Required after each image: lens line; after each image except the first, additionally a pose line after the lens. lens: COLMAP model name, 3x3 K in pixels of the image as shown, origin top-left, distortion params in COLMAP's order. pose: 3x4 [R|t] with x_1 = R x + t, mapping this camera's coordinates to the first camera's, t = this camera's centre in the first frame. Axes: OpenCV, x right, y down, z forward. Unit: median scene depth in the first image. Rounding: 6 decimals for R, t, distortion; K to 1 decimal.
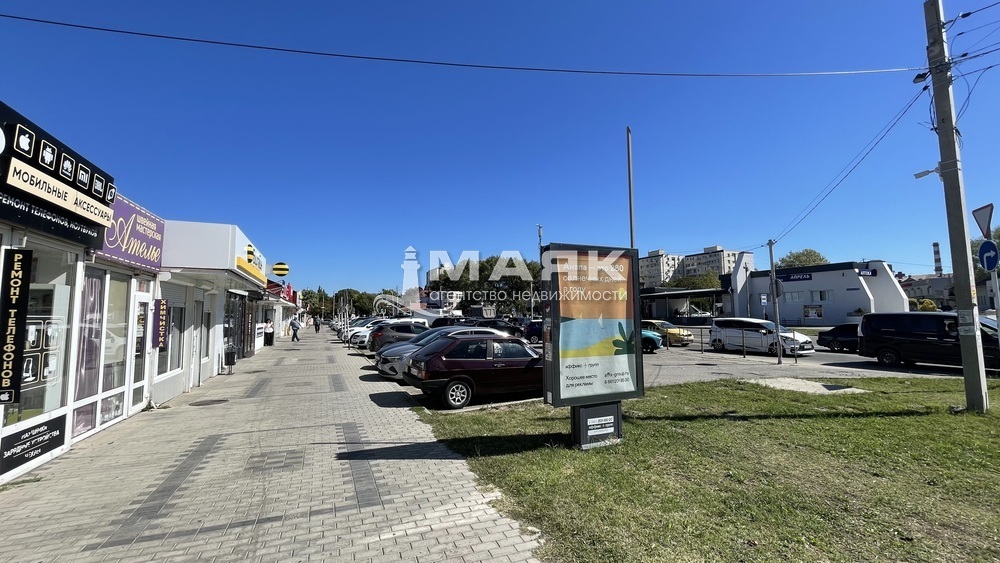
lens RADIAL K [[403.0, 0, 499.4], [0, 403.0, 280.3], [0, 0, 1]] dist [-0.001852, -0.000410]
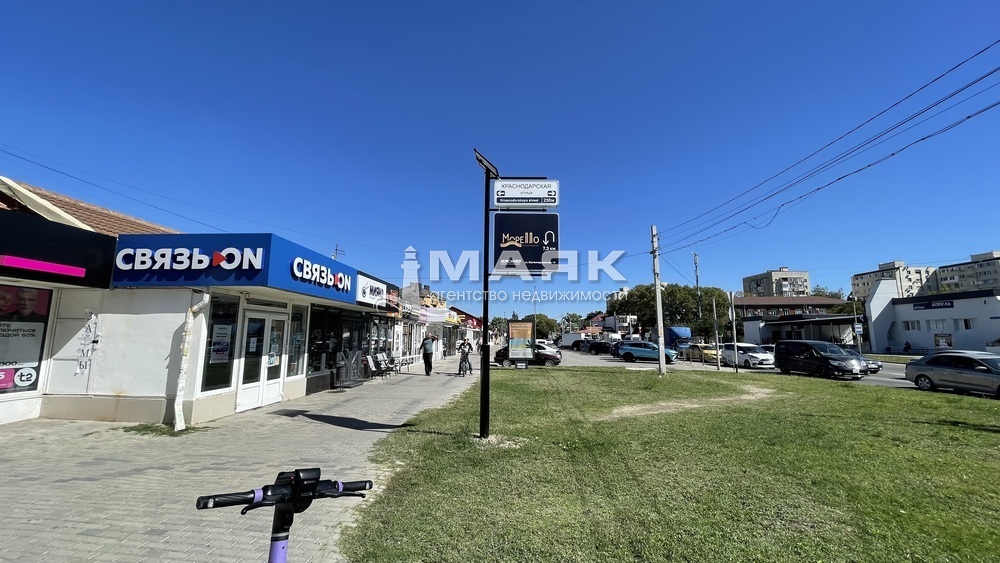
lens RADIAL K [[403.0, 0, 499.0], [0, 403.0, 283.4], [0, 0, 1]] dist [-0.001852, -0.000410]
pose [[0.894665, -0.043040, -0.444660, 0.235025], [0.021480, 0.998341, -0.053414, -0.030608], [0.446221, 0.038236, 0.894105, -0.339456]]
